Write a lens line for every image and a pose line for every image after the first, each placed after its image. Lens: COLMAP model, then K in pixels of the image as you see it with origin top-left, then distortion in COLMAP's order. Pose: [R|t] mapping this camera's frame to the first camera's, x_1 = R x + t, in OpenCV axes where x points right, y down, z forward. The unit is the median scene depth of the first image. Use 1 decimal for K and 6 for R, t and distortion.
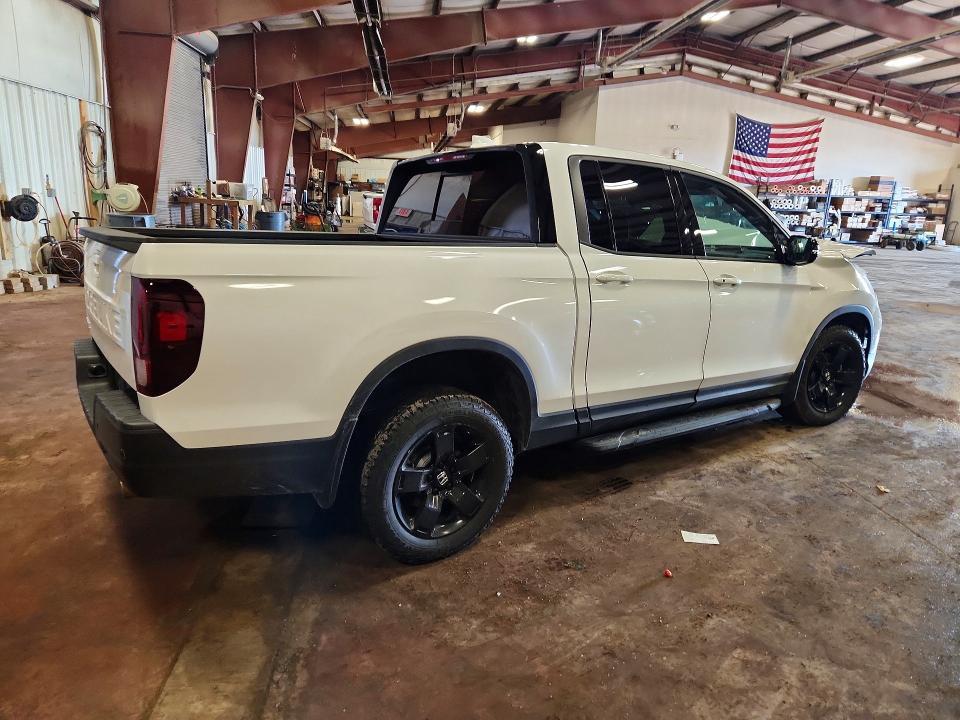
lens RADIAL K [[652.6, 0, 475.4], [0, 652.6, 360.9], [0, 0, 1]] dist [0.005628, -0.002065]
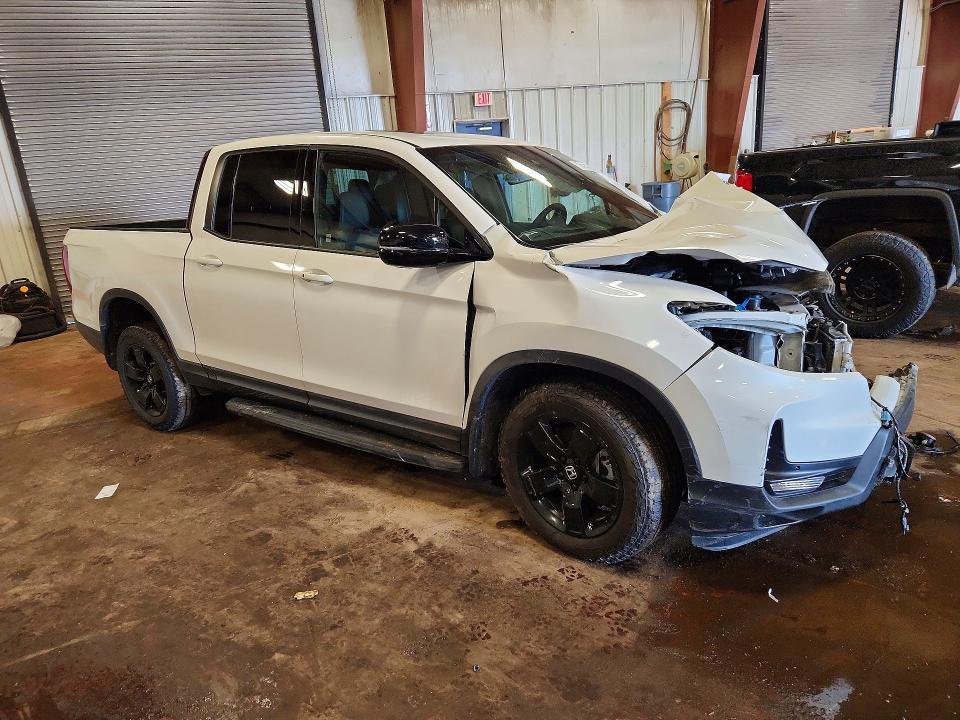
lens RADIAL K [[652.6, 0, 475.4], [0, 652.6, 360.9], [0, 0, 1]] dist [0.005628, -0.002065]
pose [[0.314348, 0.208763, -0.926069, 1.098579], [-0.142540, 0.974840, 0.171373, -0.165403], [0.938546, 0.078131, 0.336196, 0.794580]]
